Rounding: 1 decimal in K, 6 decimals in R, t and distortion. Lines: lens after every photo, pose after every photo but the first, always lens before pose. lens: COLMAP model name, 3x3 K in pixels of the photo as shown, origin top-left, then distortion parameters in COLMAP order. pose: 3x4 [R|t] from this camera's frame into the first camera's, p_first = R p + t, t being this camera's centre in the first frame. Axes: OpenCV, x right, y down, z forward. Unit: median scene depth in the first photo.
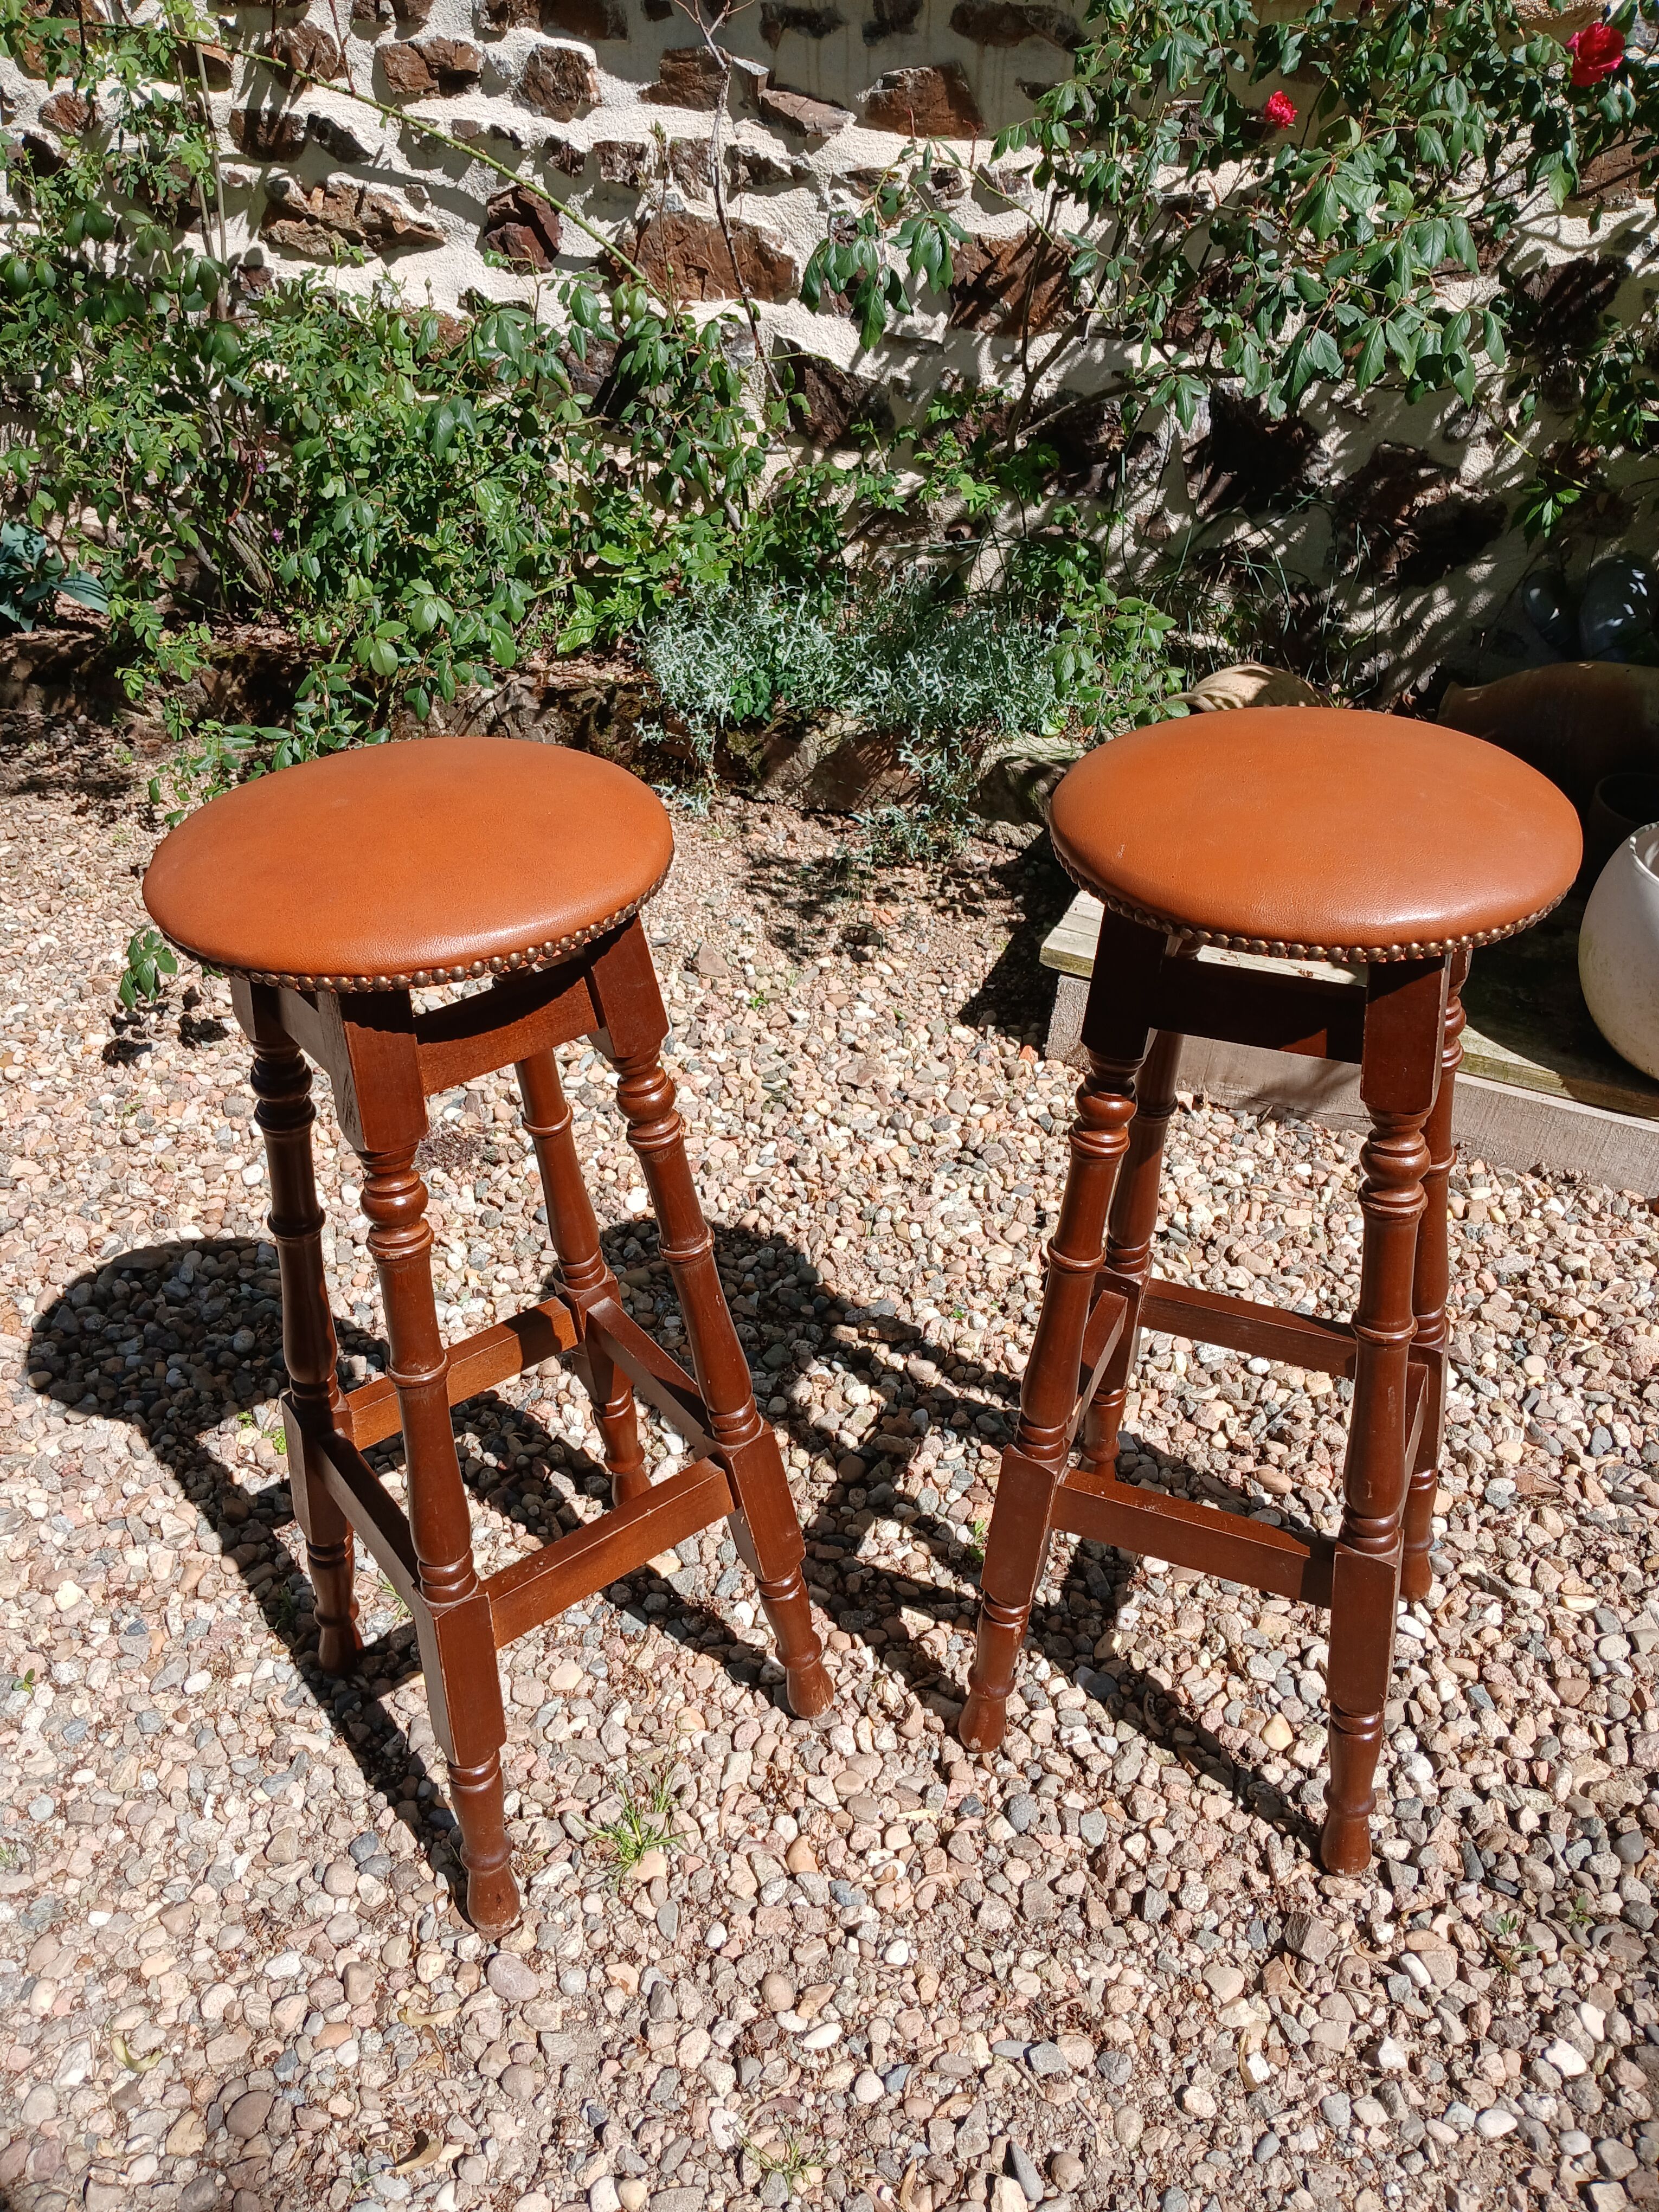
lens RADIAL K [[1721.2, 0, 830.6], [0, 1721.2, 1113.4], [0, 0, 1]] dist [0.042188, -0.104839]
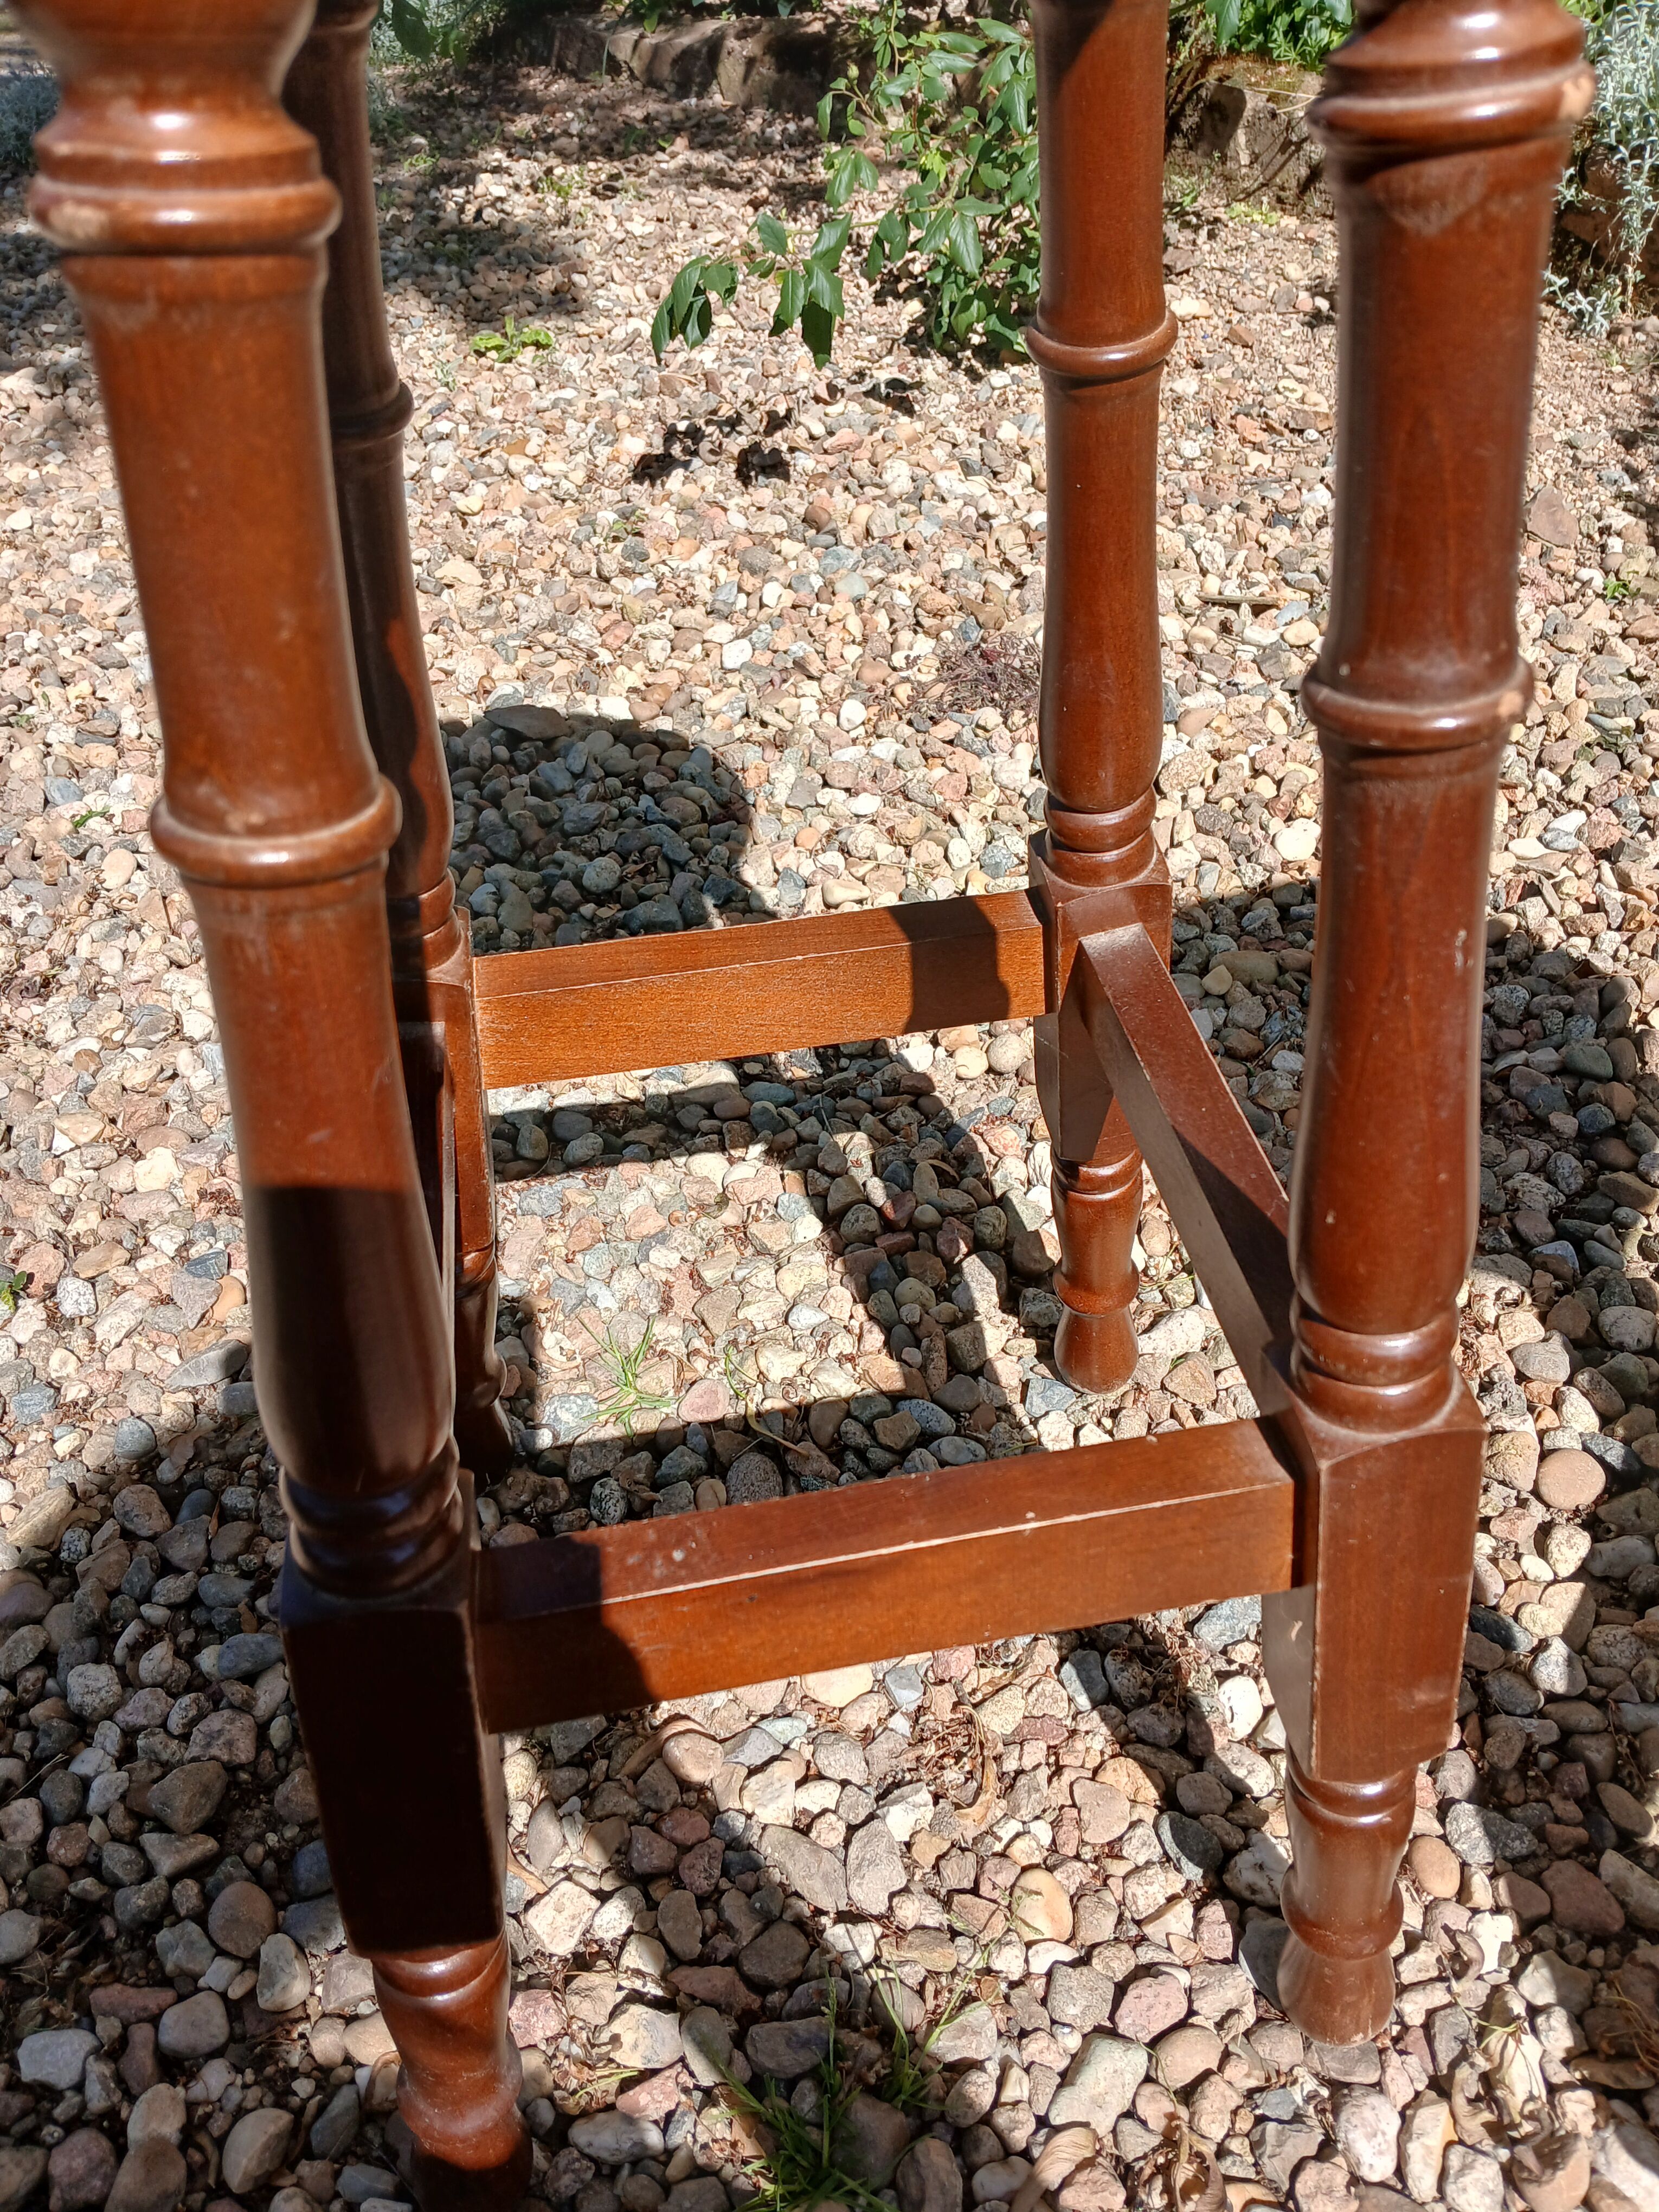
lens RADIAL K [[1734.2, 0, 825.5], [0, 1734.2, 1080.5], [0, 0, 1]] dist [0.046266, -0.107298]
pose [[0.885540, 0.310810, -0.345278, -0.029852], [-0.260450, 0.947594, 0.185019, 0.060018], [0.384689, -0.073914, 0.920082, 0.416460]]
